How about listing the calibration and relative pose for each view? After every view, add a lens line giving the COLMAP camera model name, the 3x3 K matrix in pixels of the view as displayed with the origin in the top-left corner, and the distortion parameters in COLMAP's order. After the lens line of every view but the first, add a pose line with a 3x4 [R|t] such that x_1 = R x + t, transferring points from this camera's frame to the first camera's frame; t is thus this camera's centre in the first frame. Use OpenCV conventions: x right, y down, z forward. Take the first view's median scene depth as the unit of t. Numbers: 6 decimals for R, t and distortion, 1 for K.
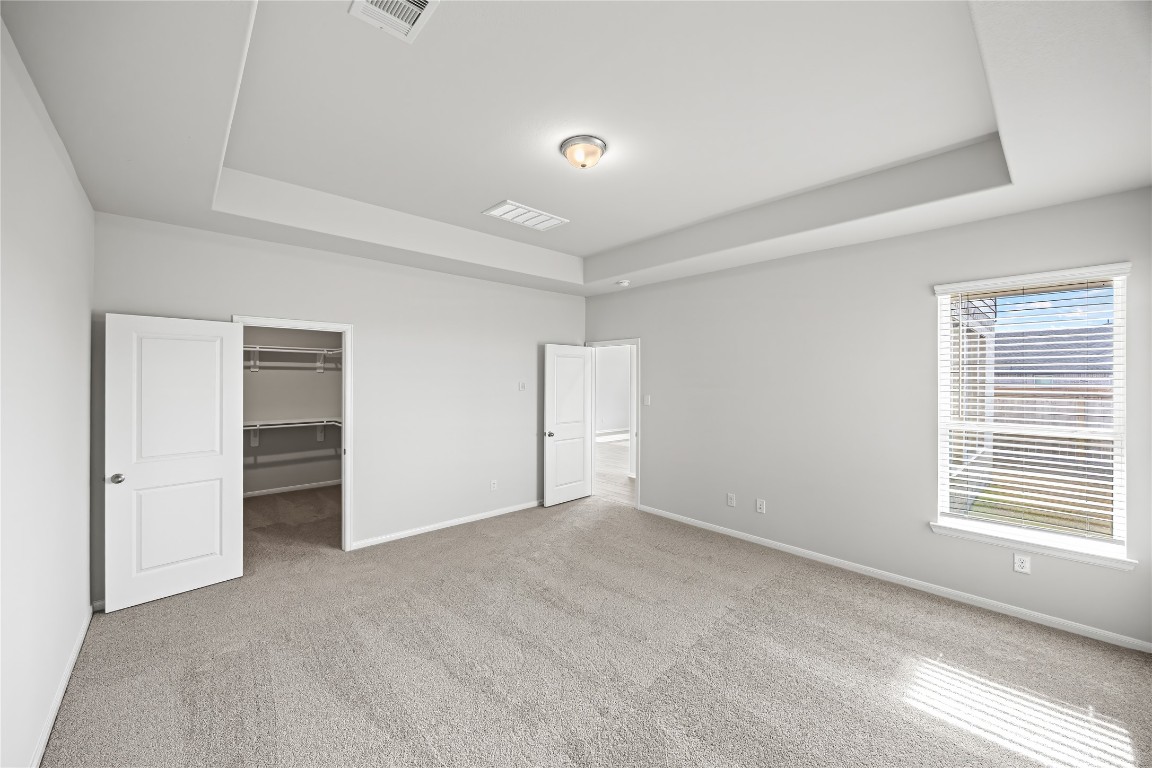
lens RADIAL K [[442.1, 0, 572.1], [0, 442.1, 377.1], [0, 0, 1]] dist [-0.001127, -0.000027]
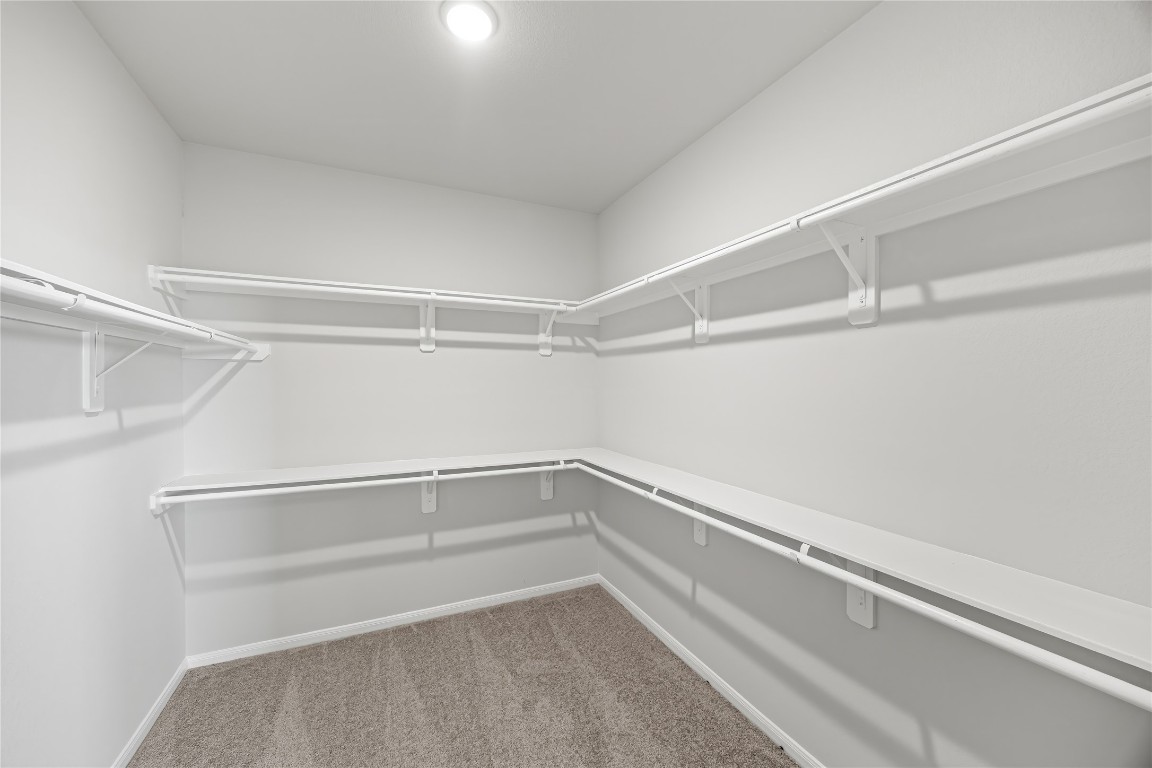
lens RADIAL K [[442.1, 0, 578.6], [0, 442.1, 387.7], [0, 0, 1]] dist [-0.001127, -0.000027]
pose [[0.957464, -0.004392, -0.288520, -0.418395], [0.006723, 0.999952, 0.007089, 0.022654], [0.288475, -0.008727, 0.957448, 0.581038]]
